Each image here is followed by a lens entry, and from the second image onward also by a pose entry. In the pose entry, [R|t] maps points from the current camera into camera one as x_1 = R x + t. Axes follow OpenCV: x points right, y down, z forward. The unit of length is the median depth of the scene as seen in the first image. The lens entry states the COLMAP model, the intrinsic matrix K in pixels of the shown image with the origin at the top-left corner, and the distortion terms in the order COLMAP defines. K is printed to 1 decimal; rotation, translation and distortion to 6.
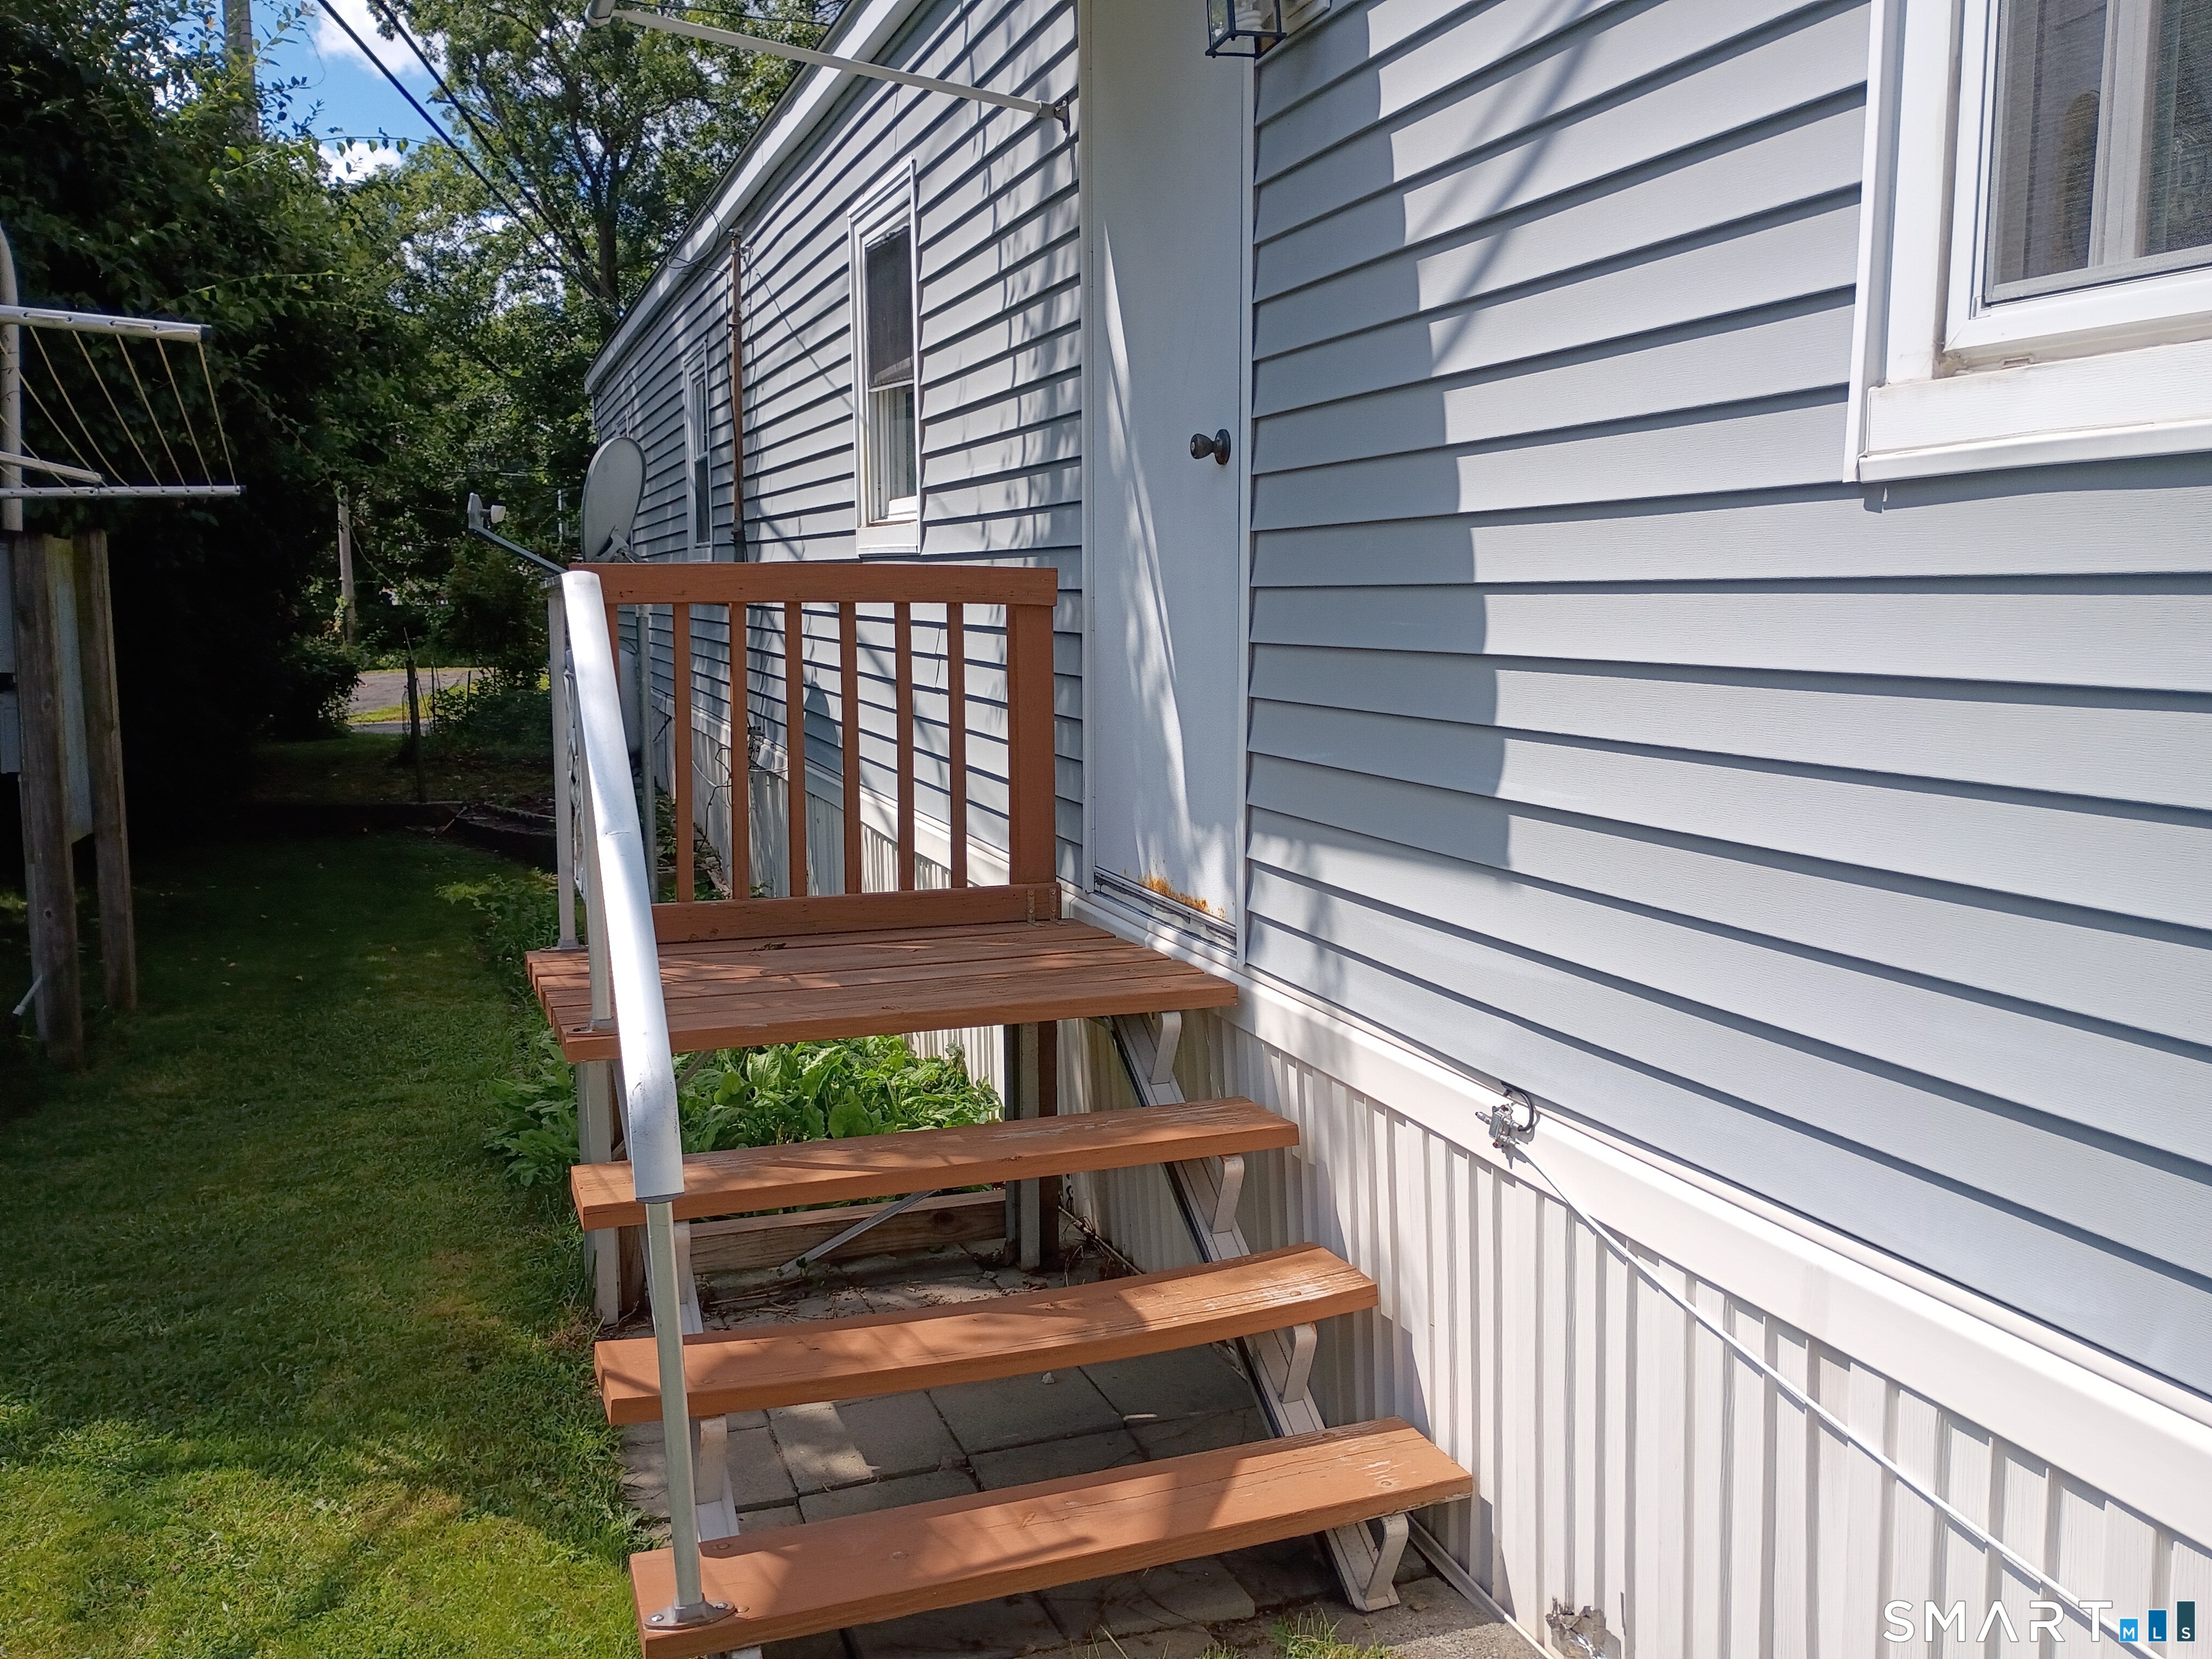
lens RADIAL K [[1844.1, 0, 1083.4], [0, 1844.1, 834.7], [0, 0, 1]] dist [0.053991, -0.043856]
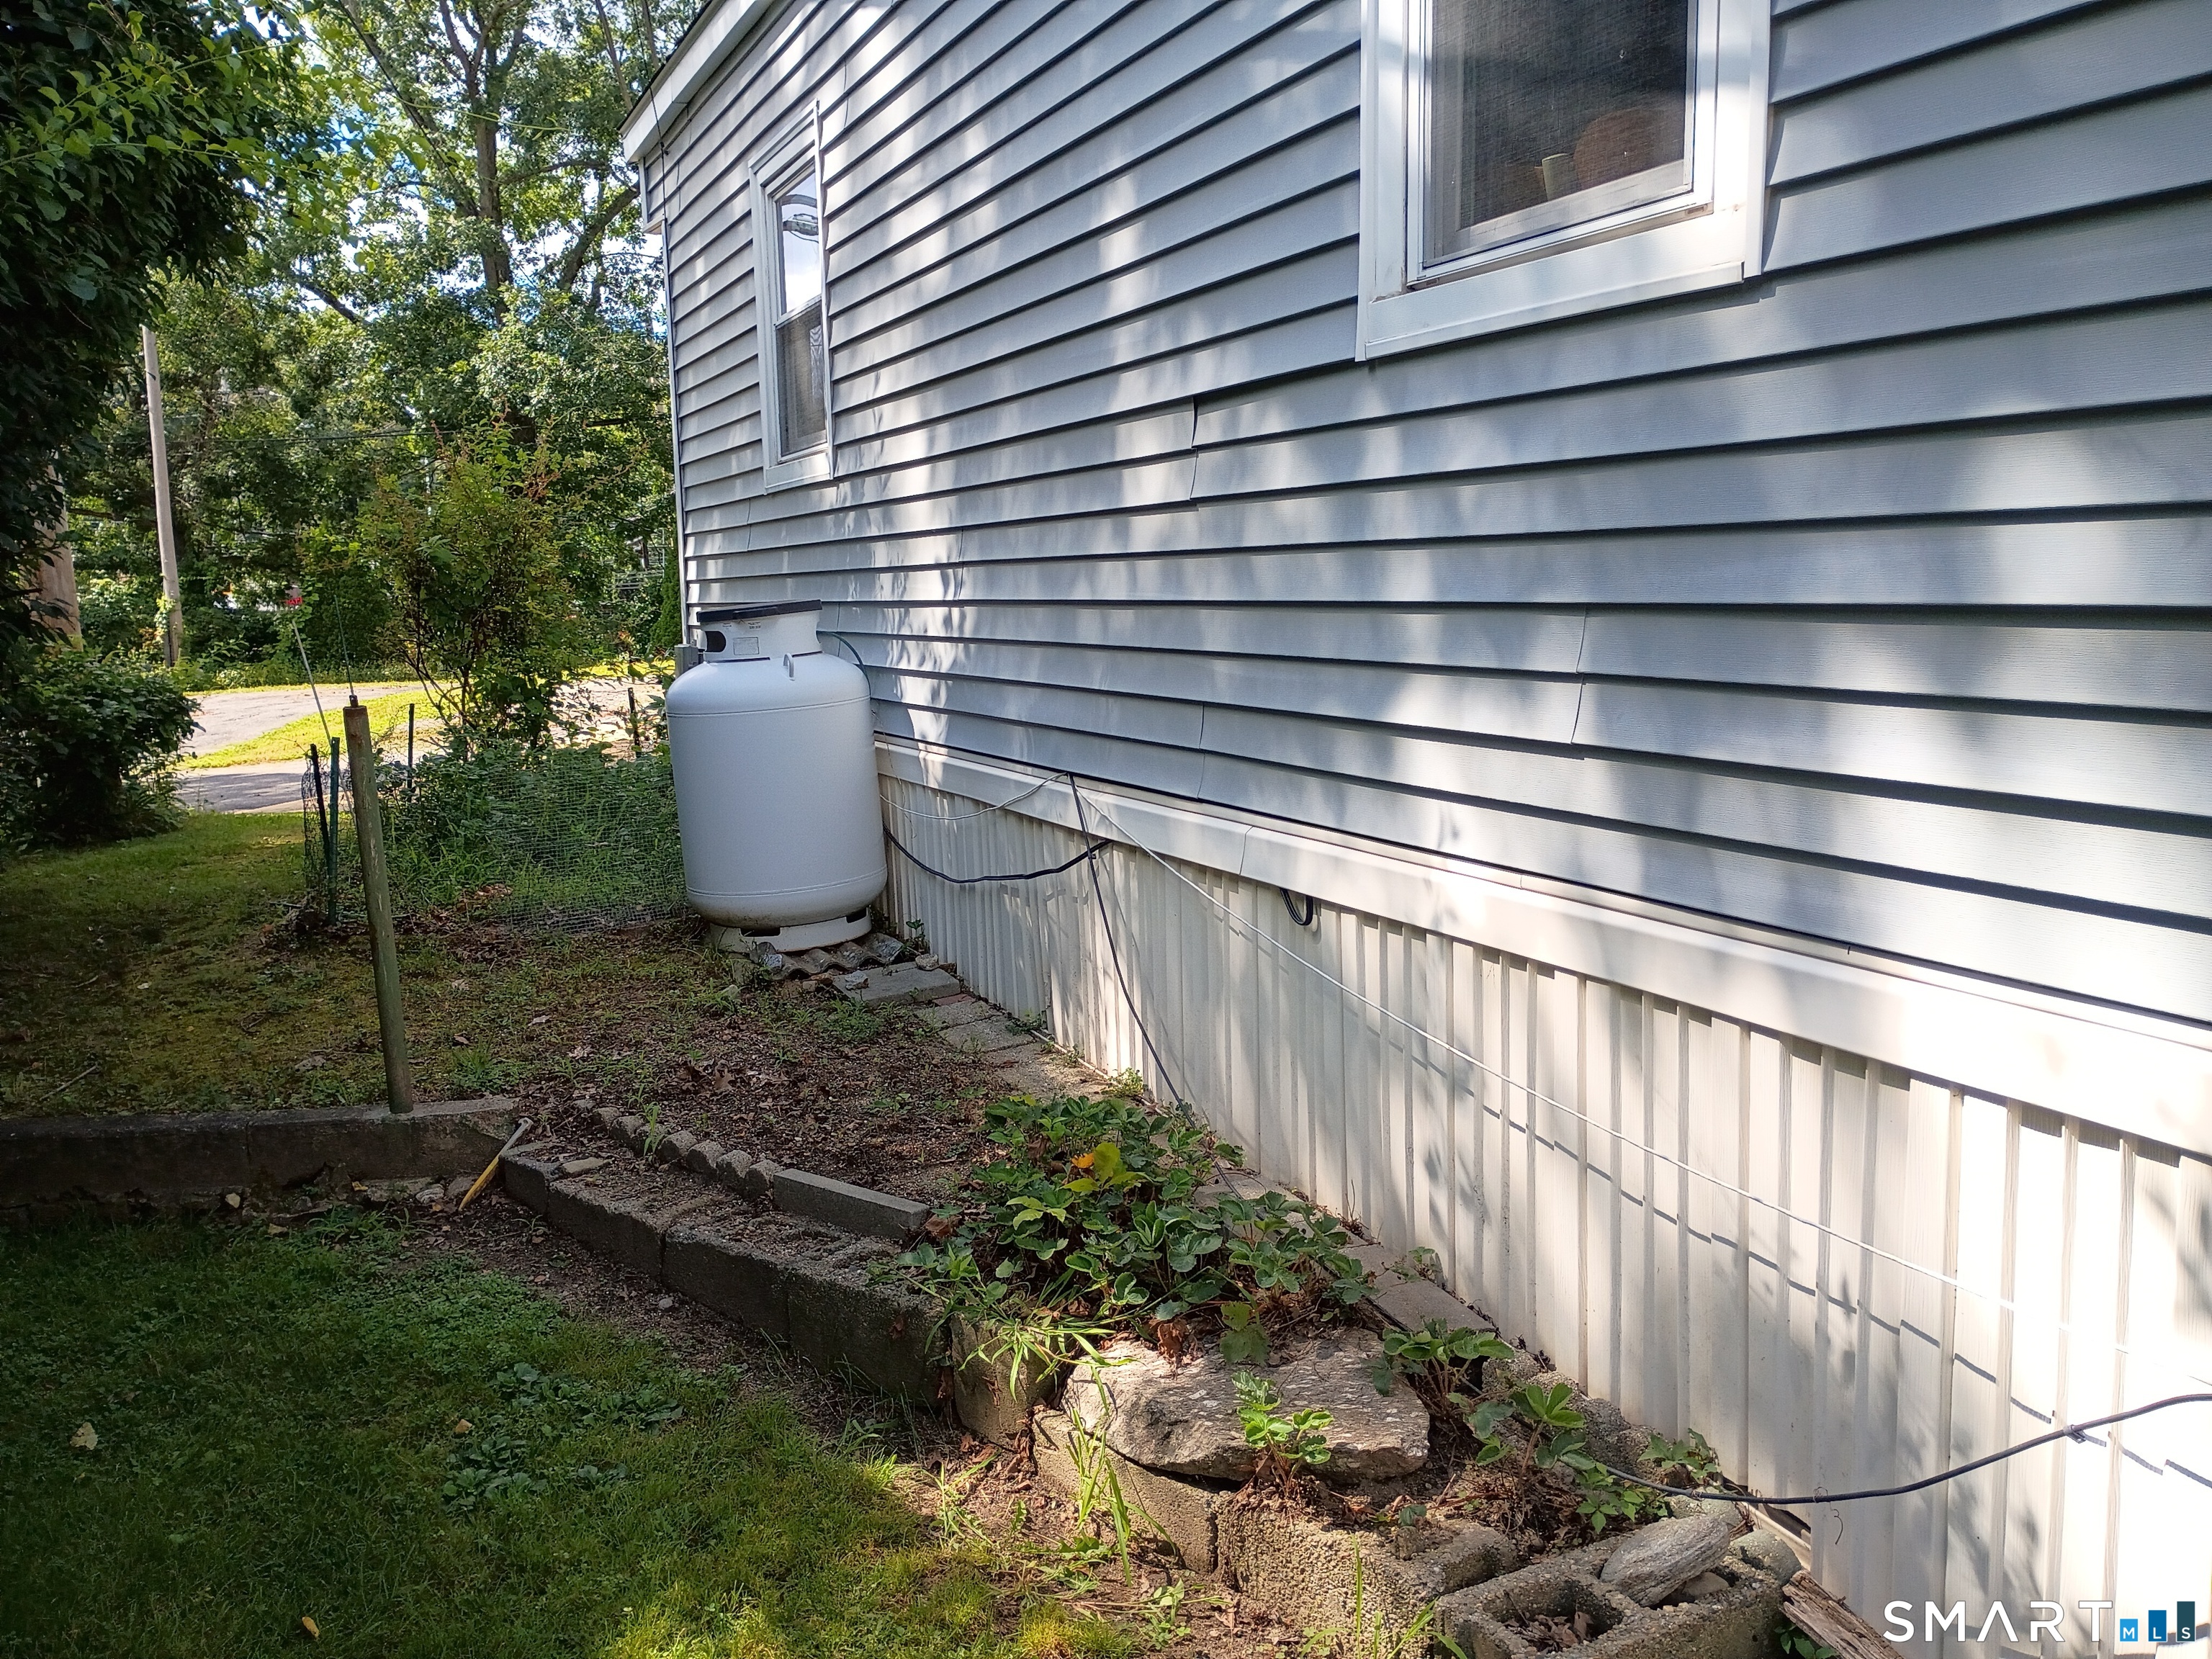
lens RADIAL K [[1844.1, 0, 1083.4], [0, 1844.1, 834.7], [0, 0, 1]] dist [0.053991, -0.043856]
pose [[0.996732, -0.034041, 0.073260, -0.070251], [0.033708, 0.999415, 0.005777, -0.018705], [-0.073414, -0.003289, 0.997296, 0.179062]]
